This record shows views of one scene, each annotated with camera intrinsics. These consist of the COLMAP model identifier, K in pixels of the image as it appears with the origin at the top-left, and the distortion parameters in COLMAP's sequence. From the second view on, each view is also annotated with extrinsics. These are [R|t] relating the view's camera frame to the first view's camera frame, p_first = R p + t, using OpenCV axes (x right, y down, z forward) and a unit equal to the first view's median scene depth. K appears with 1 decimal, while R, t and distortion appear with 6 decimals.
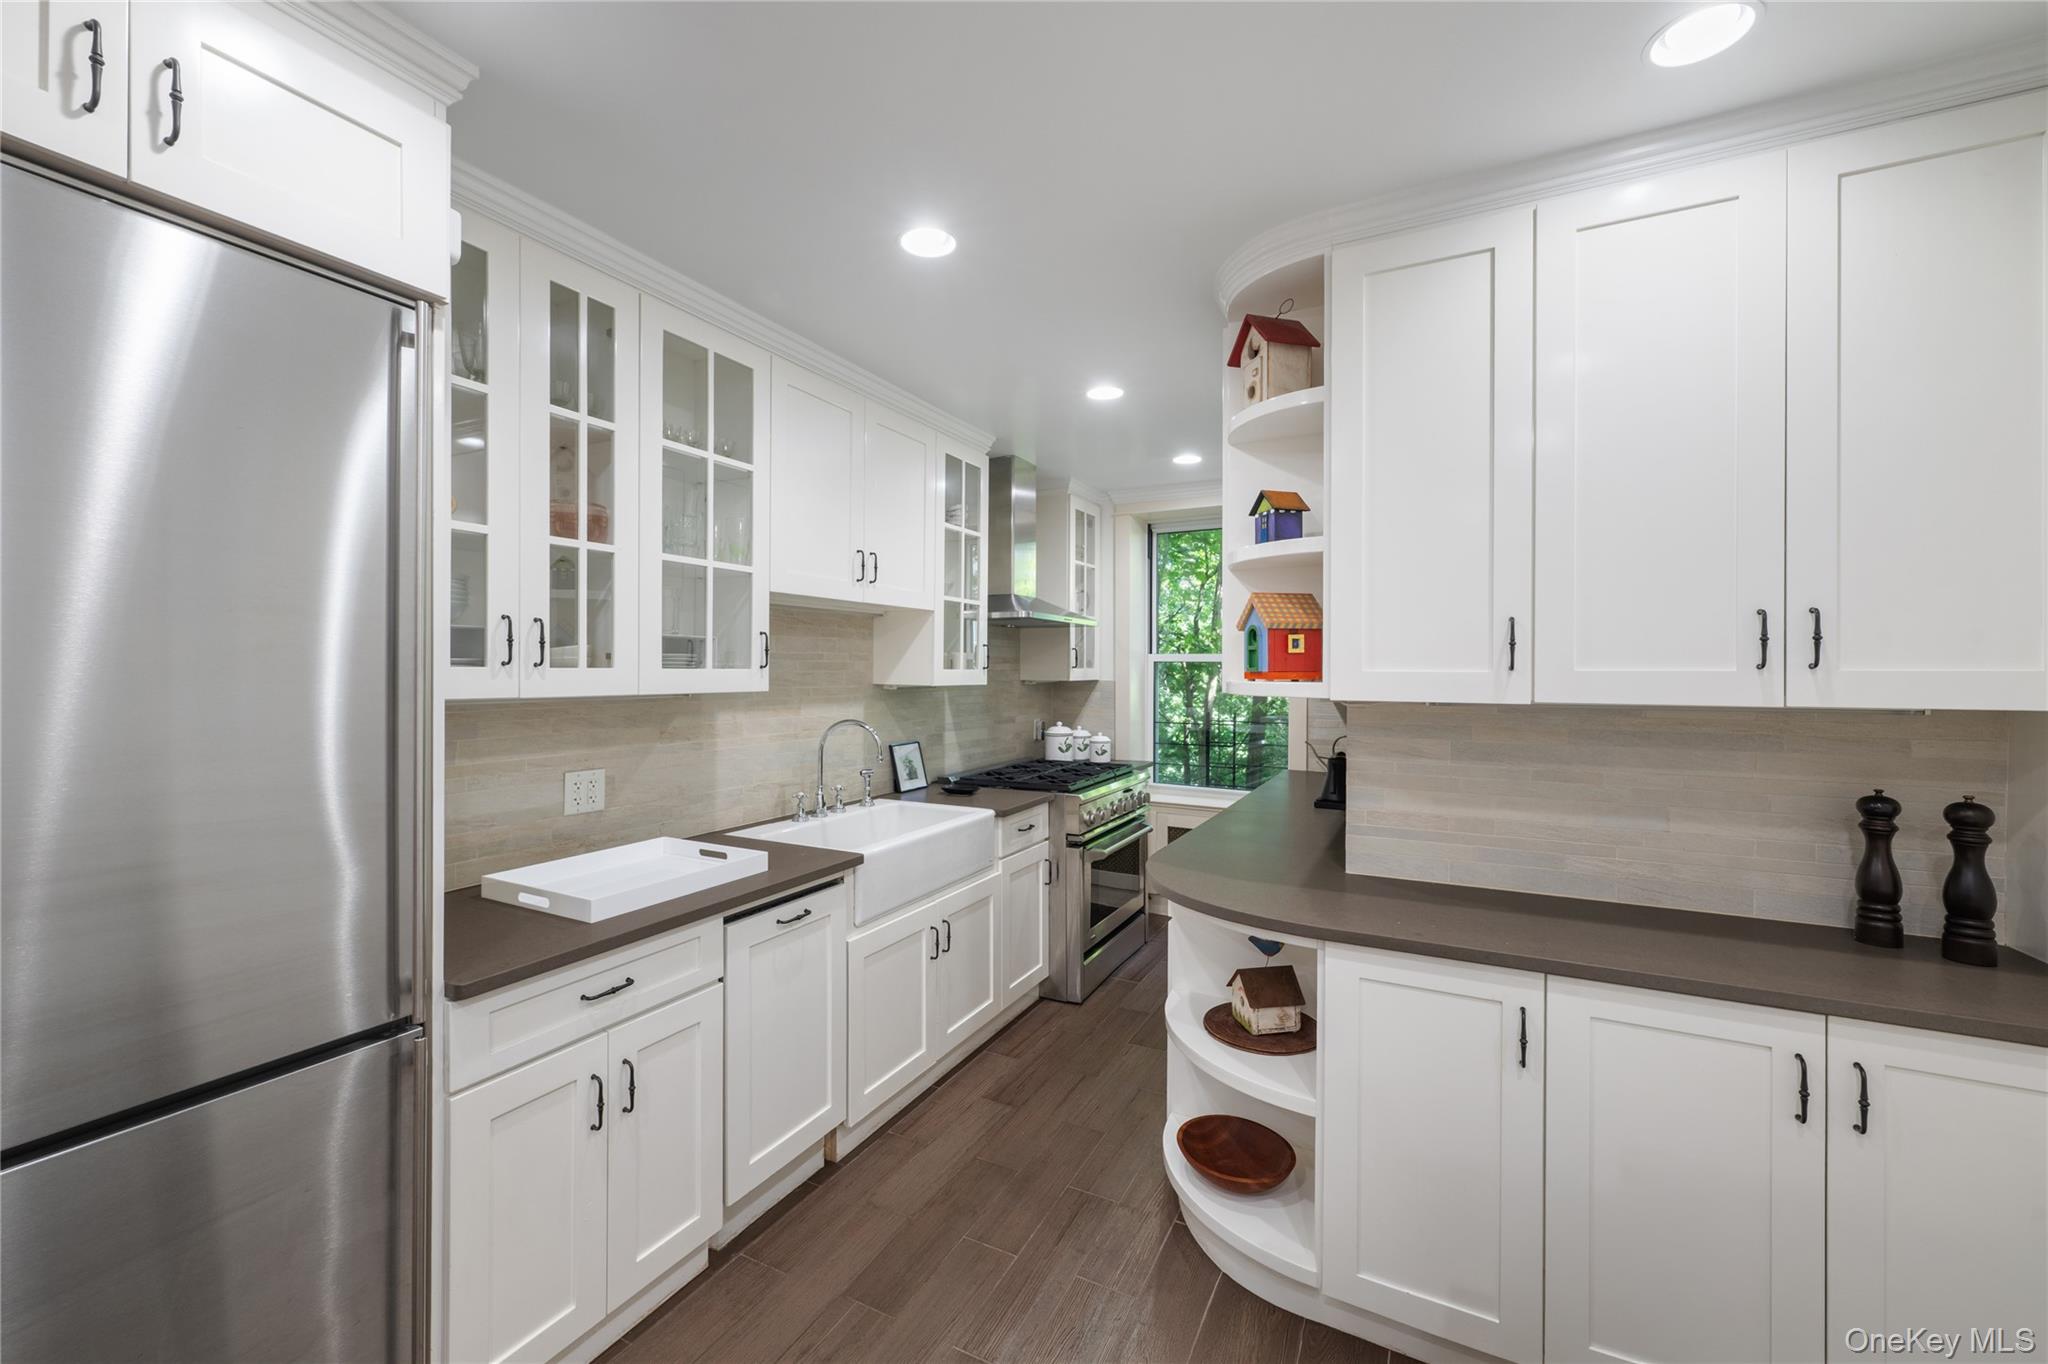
lens RADIAL K [[816.5, 0, 1022.4], [0, 816.5, 676.0], [0, 0, 1]] dist [-0.001663, -0.000201]
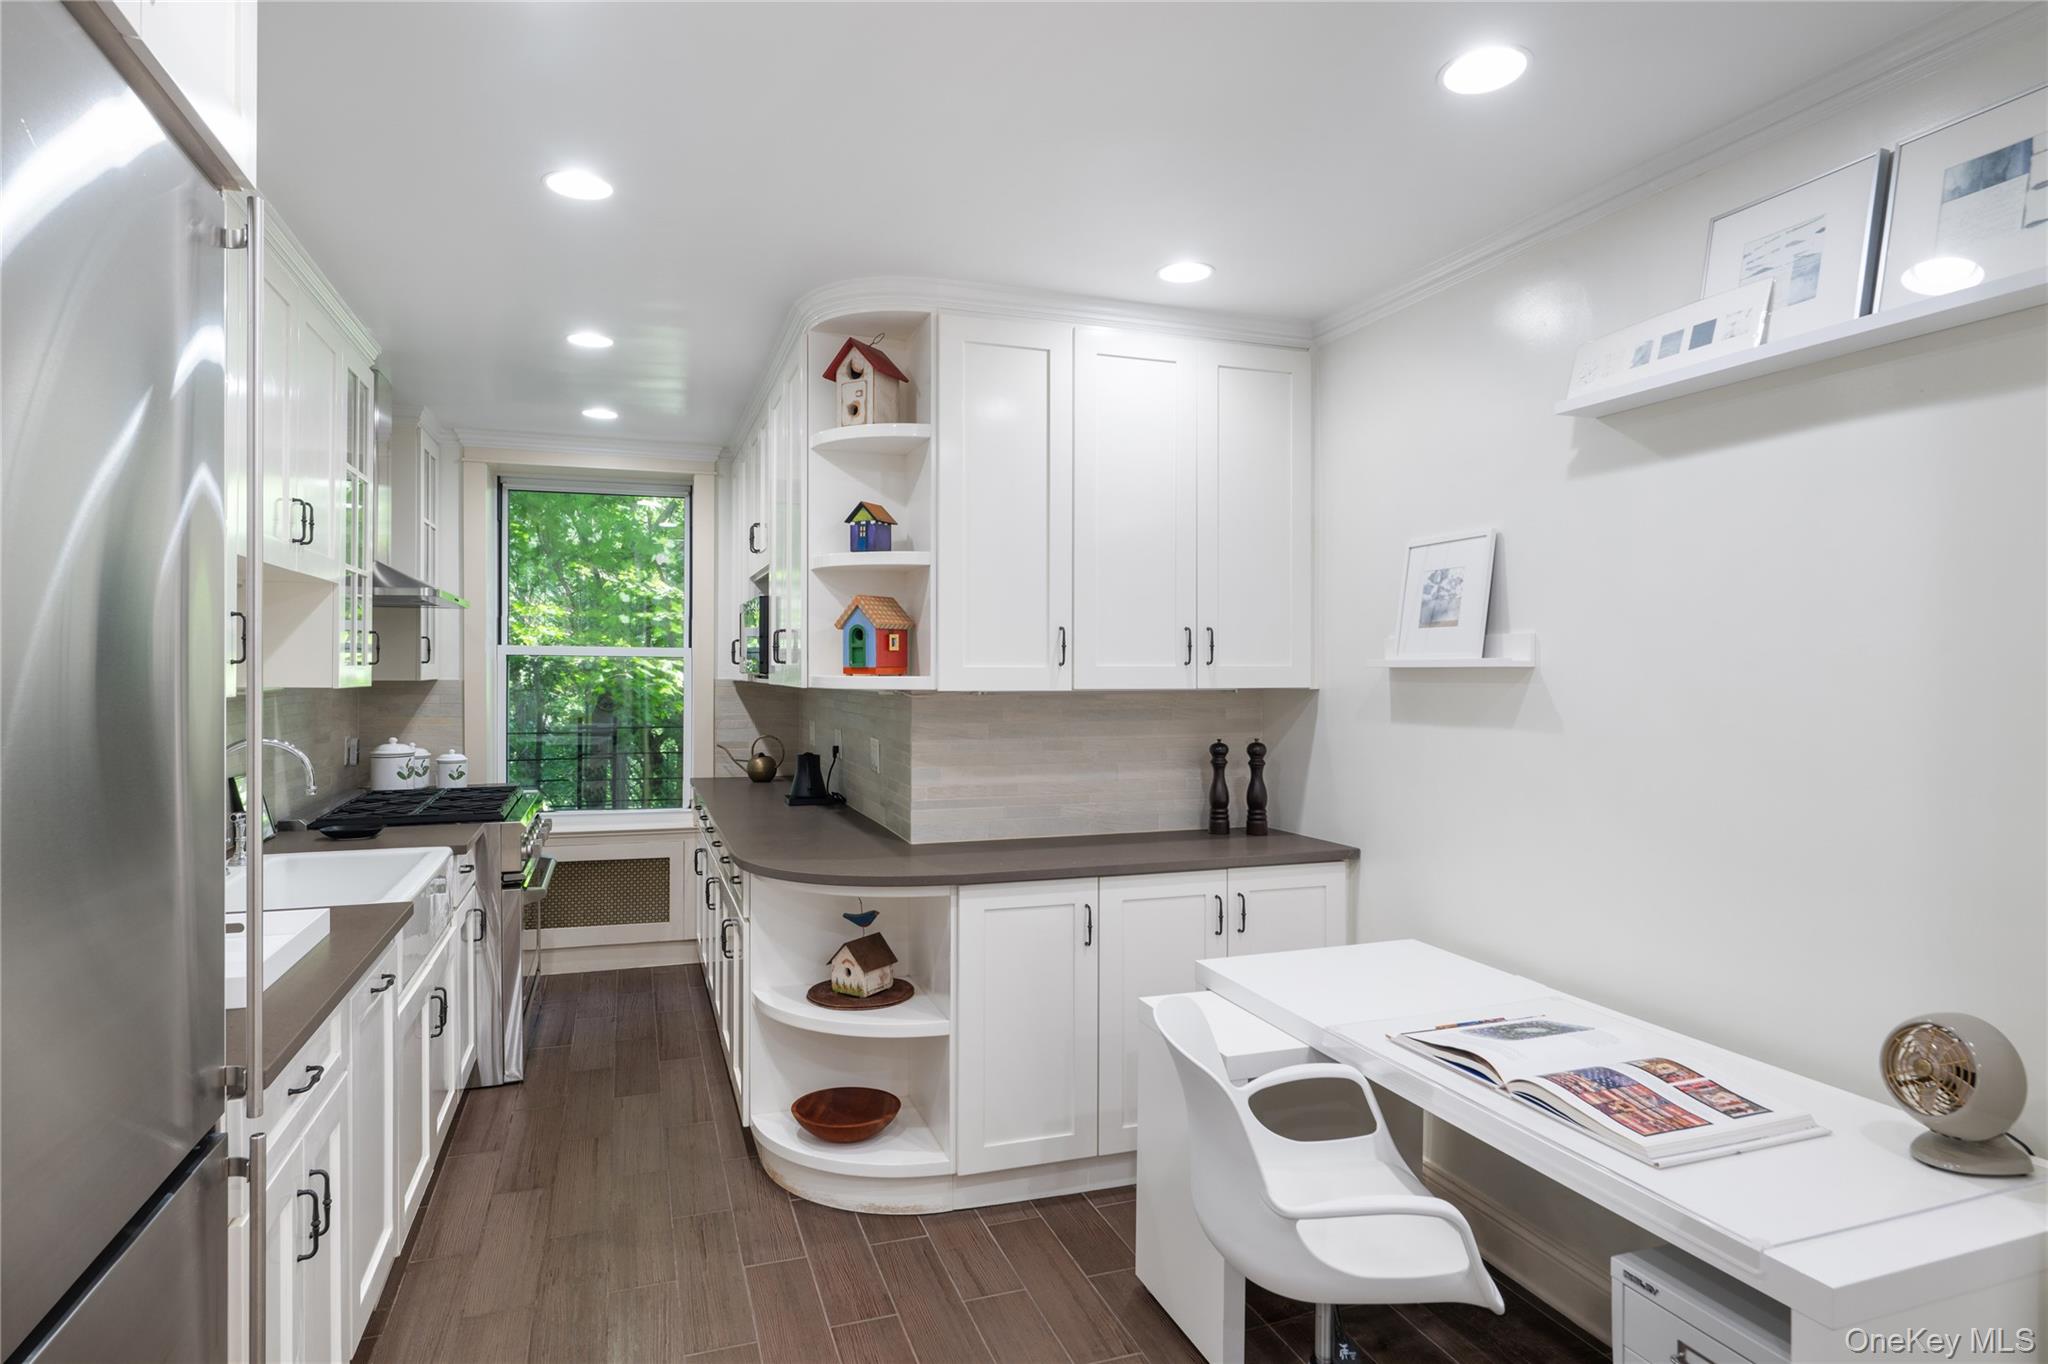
lens RADIAL K [[1106.5, 0, 1024.0], [0, 1106.5, 682.0], [0, 0, 1]] dist [0.001987, 0.000297]
pose [[0.683578, -0.011546, 0.729786, -0.660776], [0.005971, 0.999930, 0.010227, 0.000768], [-0.729853, -0.002634, 0.683599, -0.178352]]
